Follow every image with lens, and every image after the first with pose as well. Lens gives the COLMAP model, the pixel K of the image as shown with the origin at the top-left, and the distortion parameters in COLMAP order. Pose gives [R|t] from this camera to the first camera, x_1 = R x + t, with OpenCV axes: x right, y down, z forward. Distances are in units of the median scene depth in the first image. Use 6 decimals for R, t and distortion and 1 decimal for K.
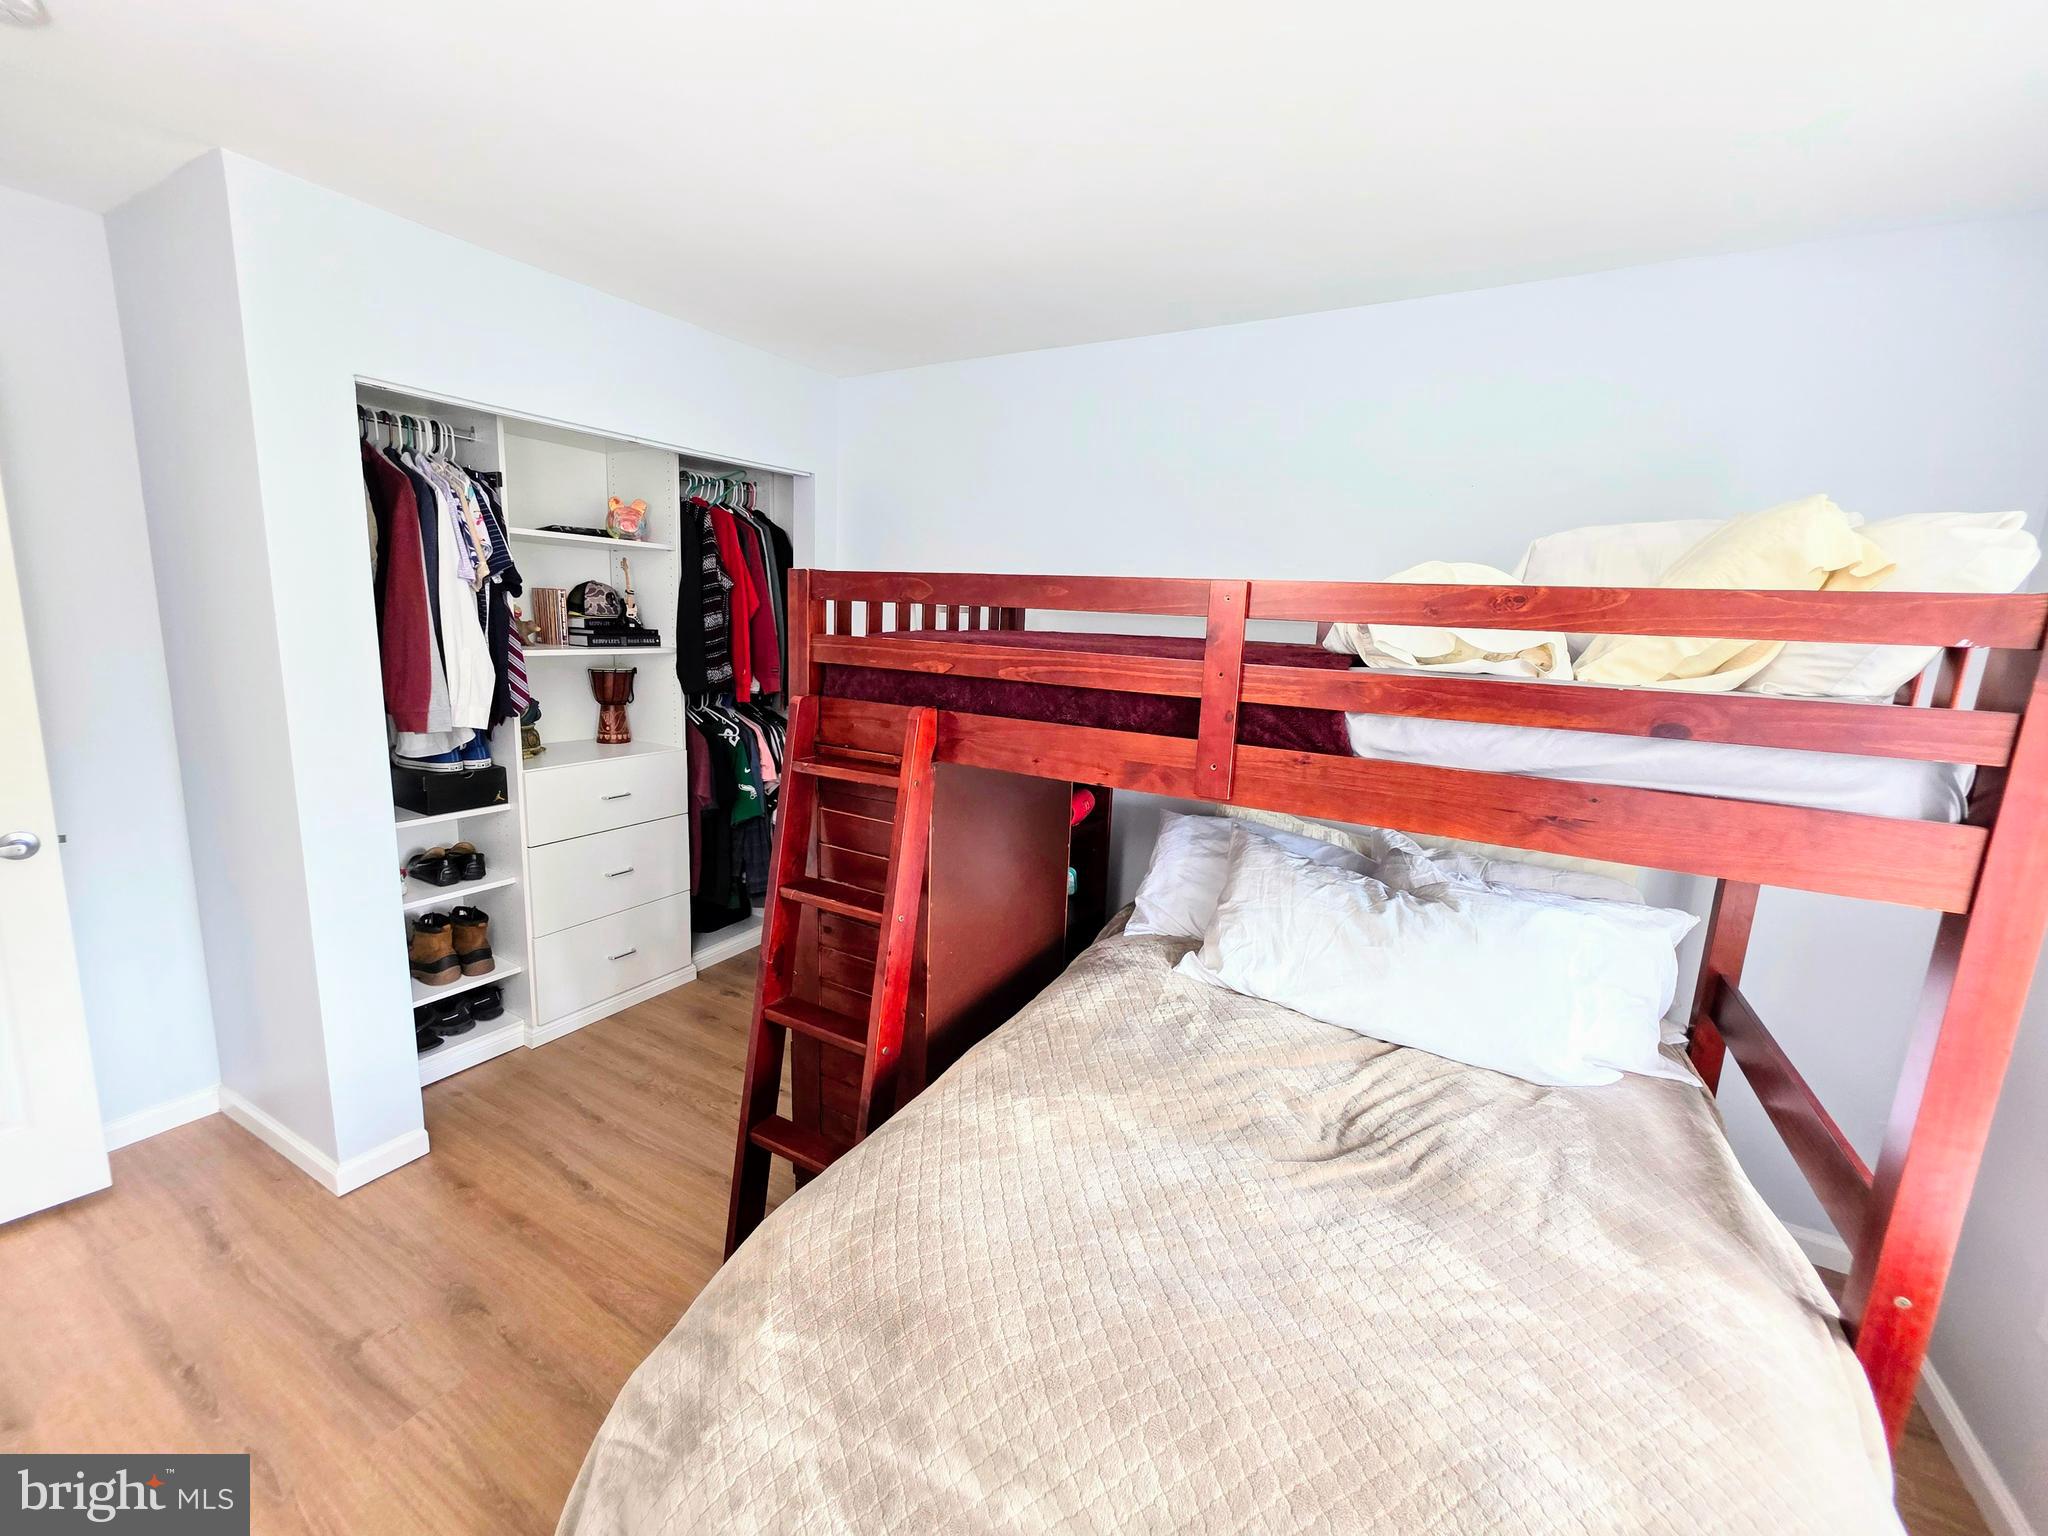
lens RADIAL K [[820.3, 0, 1021.0], [0, 820.3, 762.4], [0, 0, 1]] dist [-0.000172, 0.001339]
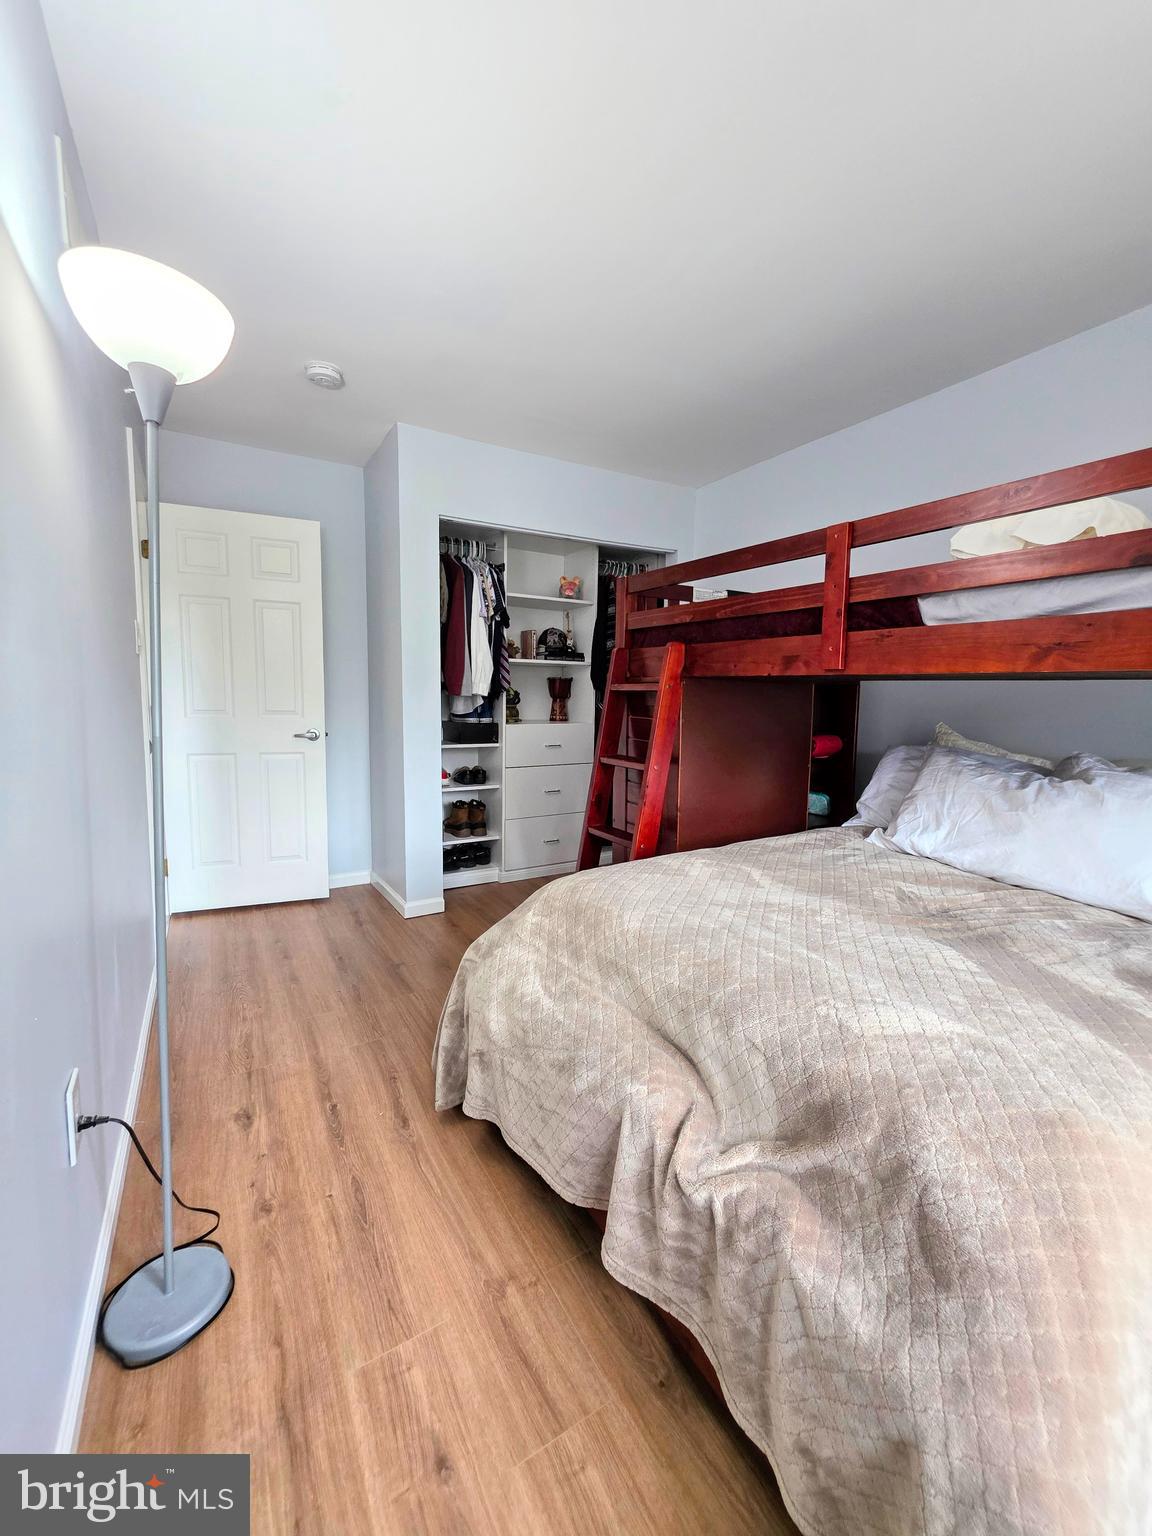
lens RADIAL K [[615.2, 0, 589.6], [0, 615.2, 767.2], [0, 0, 1]] dist [-0.000172, 0.001339]
pose [[0.879157, 0.026752, -0.475781, 0.237504], [-0.061022, 0.996523, -0.056726, 0.193317], [0.472609, 0.078904, 0.877733, -0.118479]]
